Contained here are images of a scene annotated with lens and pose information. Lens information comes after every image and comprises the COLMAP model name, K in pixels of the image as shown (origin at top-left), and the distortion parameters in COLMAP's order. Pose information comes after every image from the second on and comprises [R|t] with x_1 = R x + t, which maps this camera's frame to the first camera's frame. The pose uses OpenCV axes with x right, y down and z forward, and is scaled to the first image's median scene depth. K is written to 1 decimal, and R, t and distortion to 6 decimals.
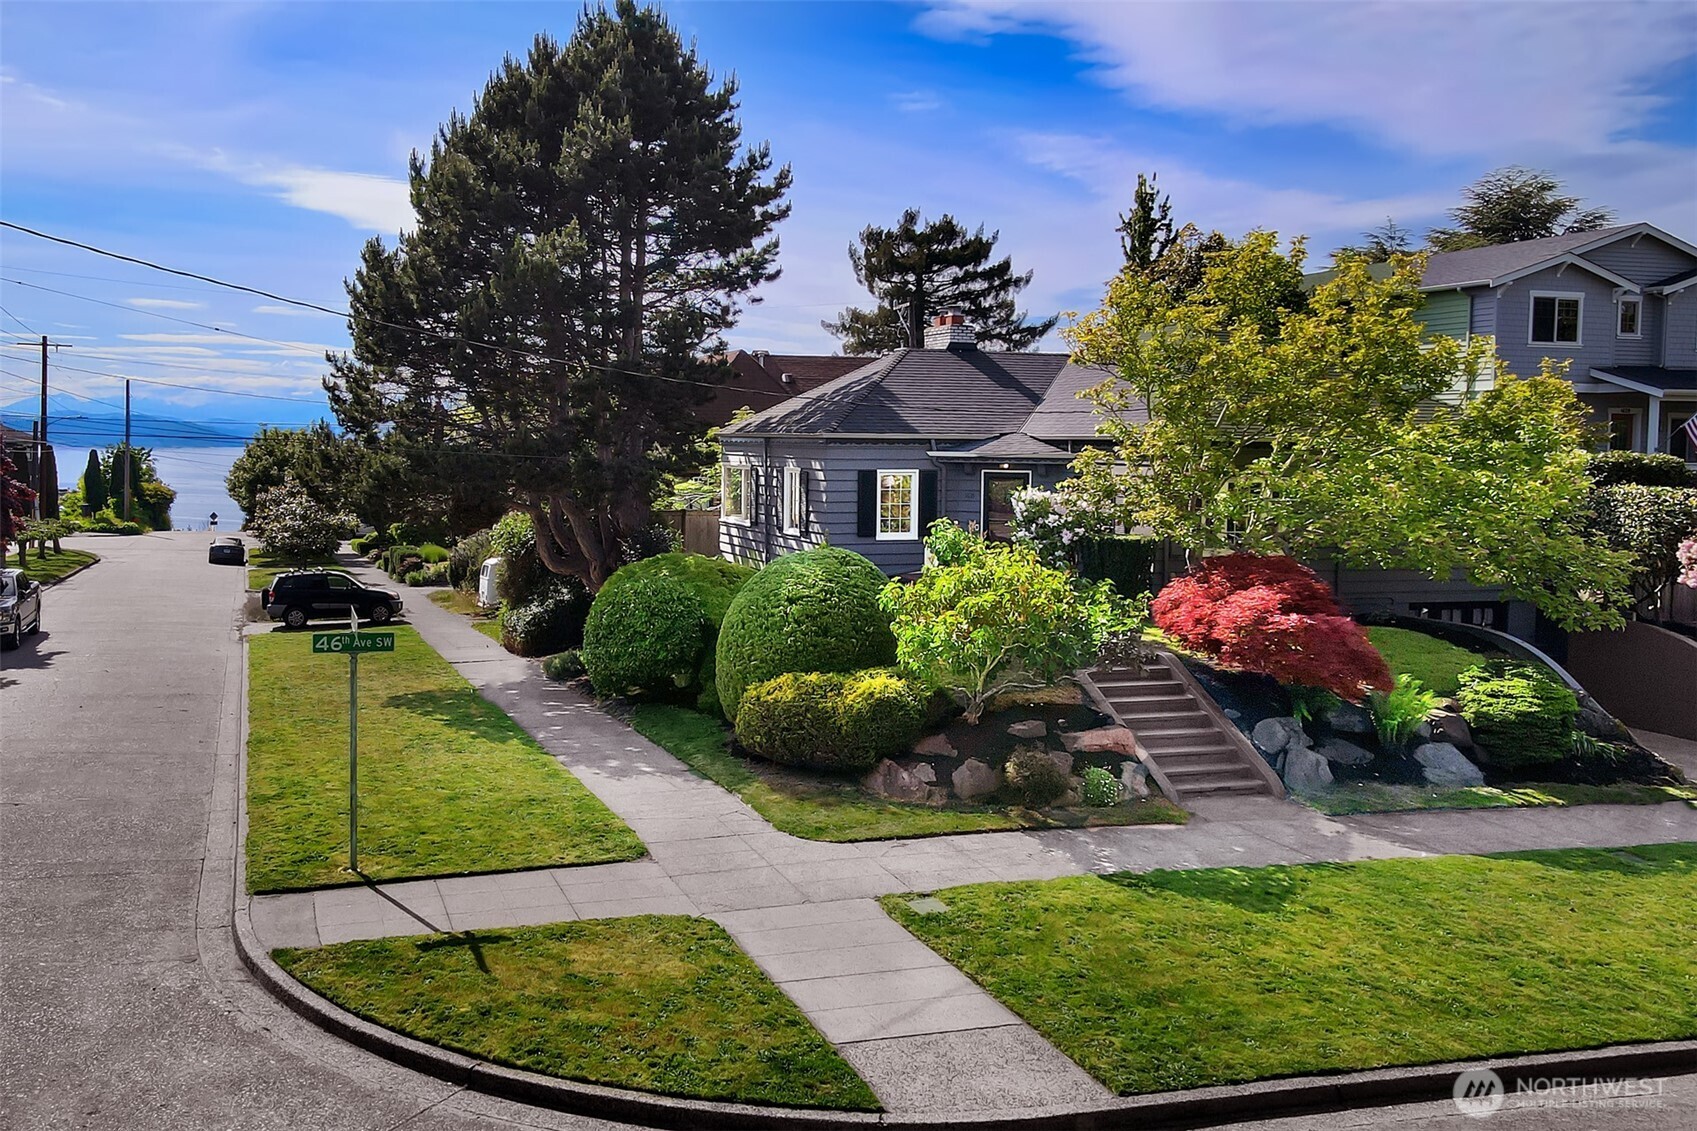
lens RADIAL K [[1195.9, 0, 844.7], [0, 1195.9, 555.5], [0, 0, 1]] dist [0.011826, 0.006089]
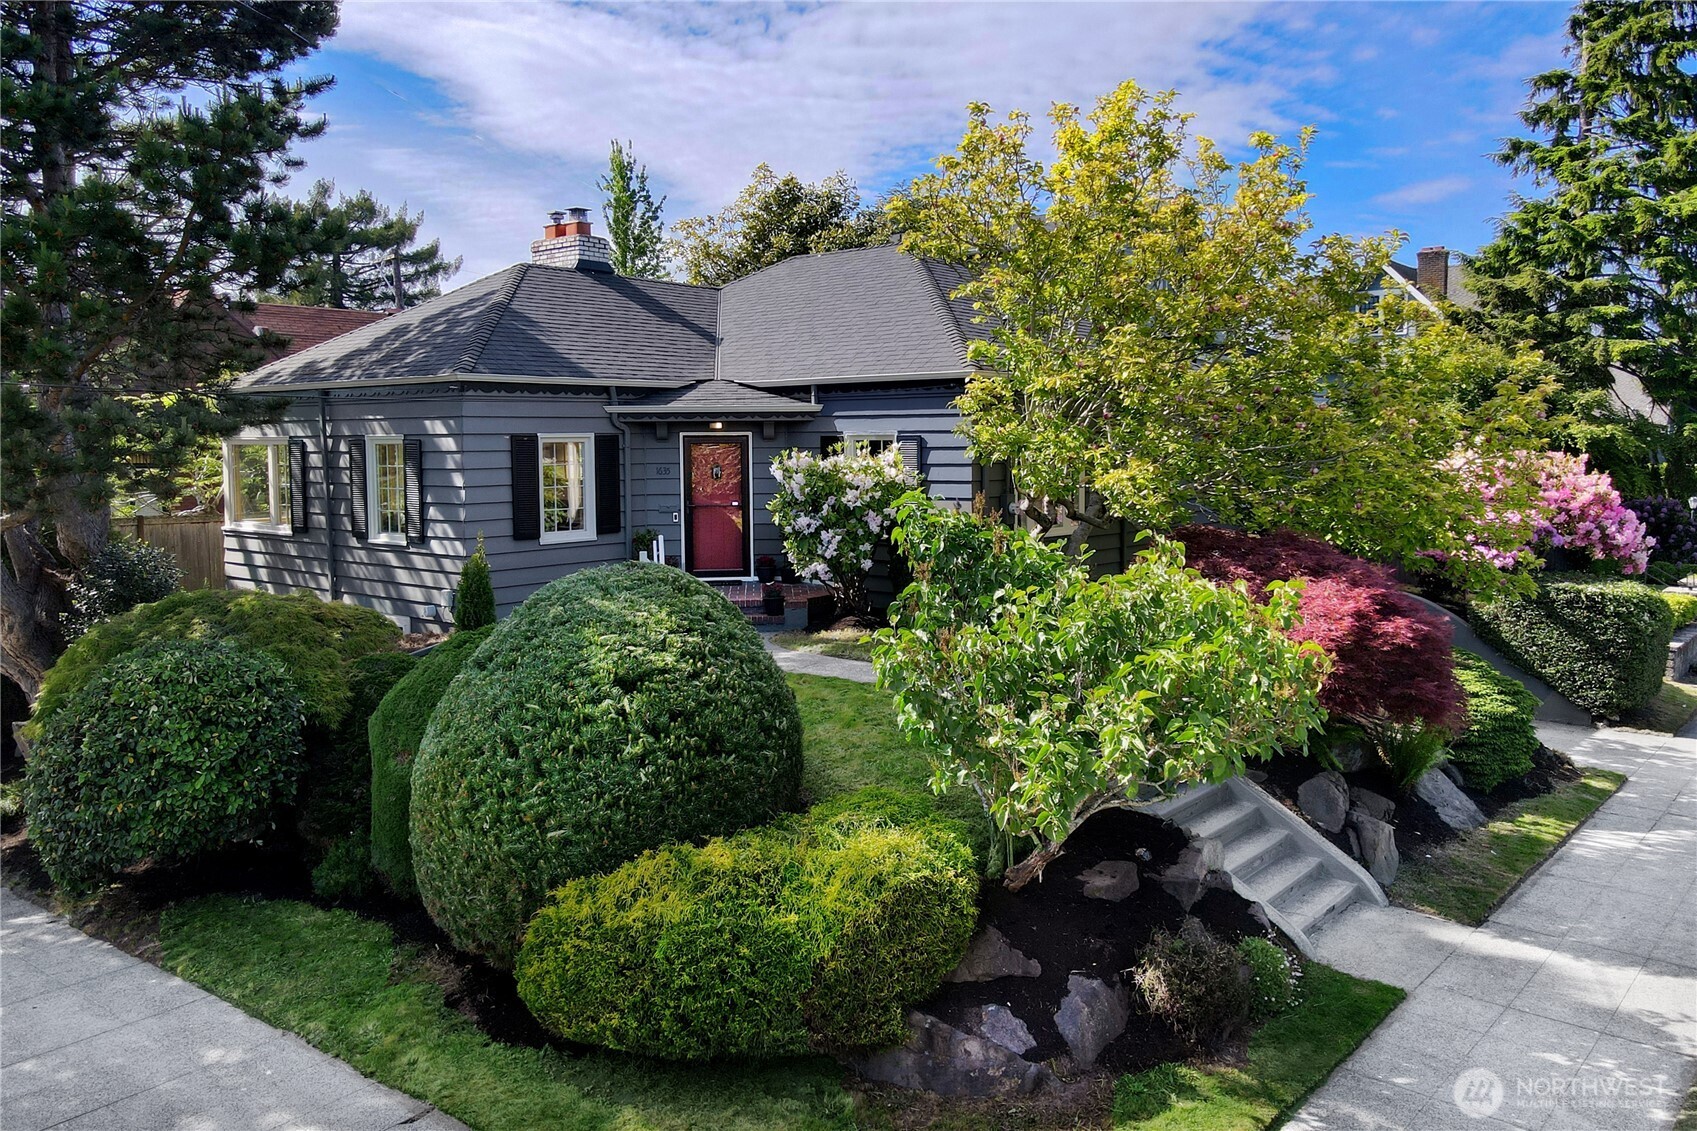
lens RADIAL K [[1195.9, 0, 844.7], [0, 1195.9, 555.5], [0, 0, 1]] dist [0.011826, 0.006089]
pose [[0.897828, -0.063891, 0.435686, -0.108385], [0.061273, 0.997919, 0.020072, -0.009947], [-0.436062, 0.008674, 0.899875, 0.359728]]
